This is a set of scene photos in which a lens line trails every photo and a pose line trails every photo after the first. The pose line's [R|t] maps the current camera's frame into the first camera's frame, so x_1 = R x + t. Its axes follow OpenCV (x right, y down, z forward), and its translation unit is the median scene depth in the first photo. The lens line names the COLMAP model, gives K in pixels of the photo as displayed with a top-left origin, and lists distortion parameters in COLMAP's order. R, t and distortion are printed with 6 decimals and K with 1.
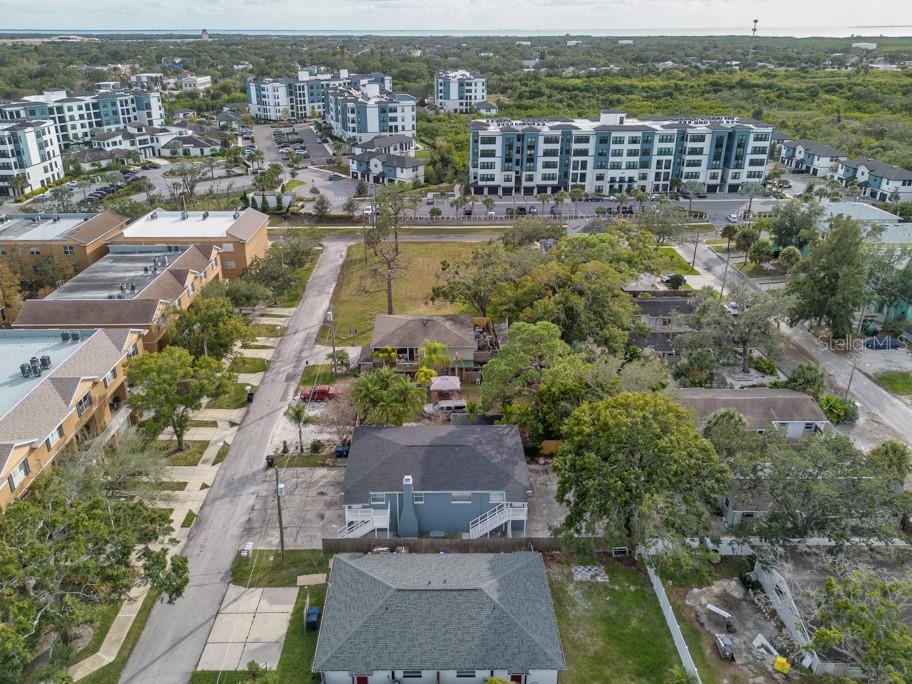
lens RADIAL K [[646.8, 0, 441.4], [0, 646.8, 342.6], [0, 0, 1]] dist [-0.001353, -0.002033]
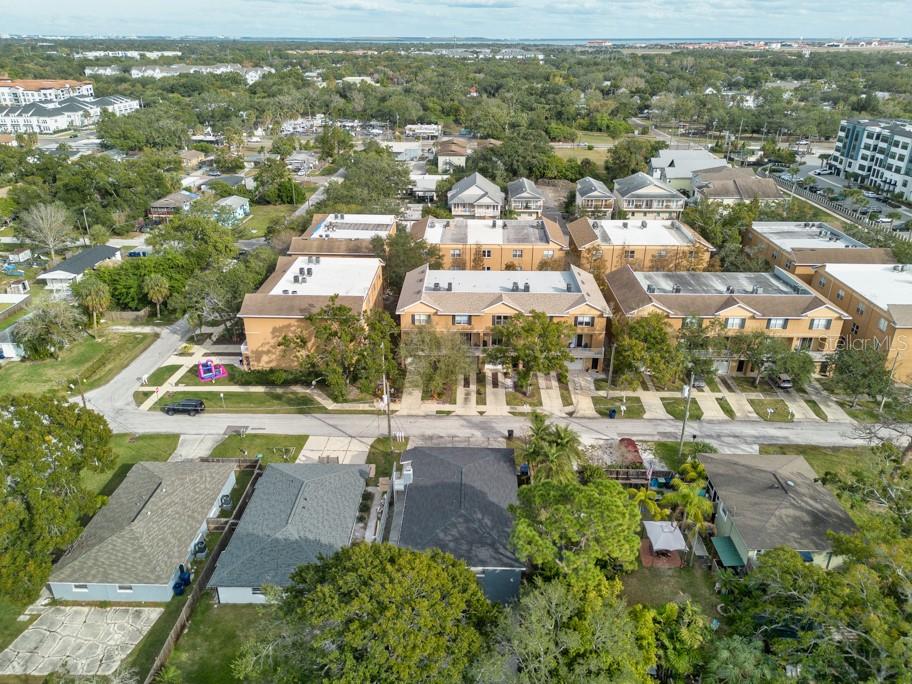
lens RADIAL K [[646.8, 0, 441.4], [0, 646.8, 342.6], [0, 0, 1]] dist [-0.001353, -0.002033]
pose [[-0.052678, 0.434493, -0.899133, 0.635433], [-0.429611, 0.802943, 0.413180, -0.334887], [0.901476, 0.408043, 0.144365, 0.590825]]
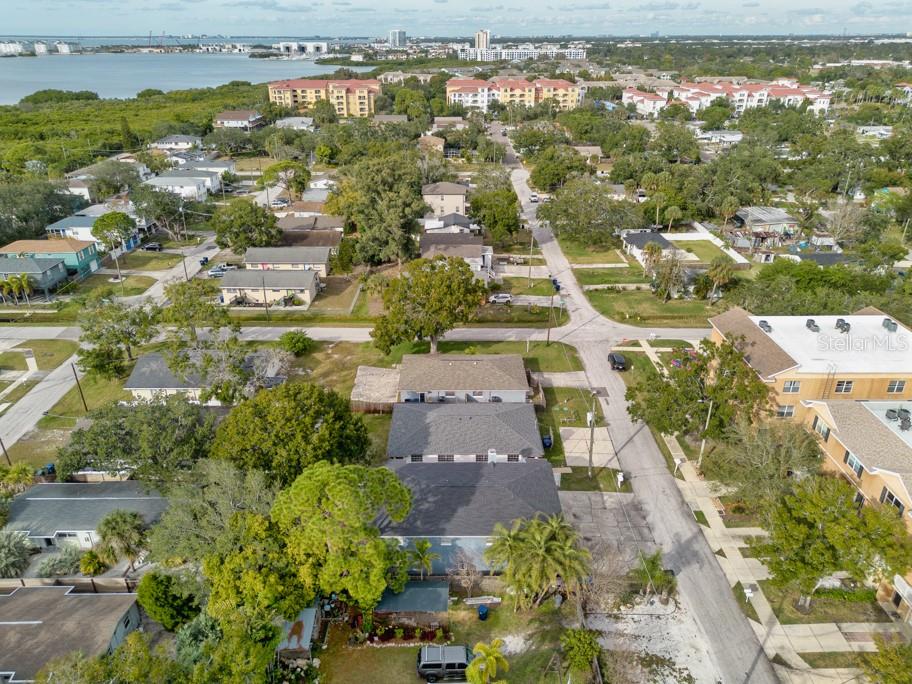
lens RADIAL K [[646.8, 0, 441.4], [0, 646.8, 342.6], [0, 0, 1]] dist [-0.001353, -0.002033]
pose [[-0.999459, -0.005929, 0.032353, 0.001858], [0.021286, 0.633288, 0.773623, -0.592225], [-0.025075, 0.773893, -0.632819, 1.173747]]
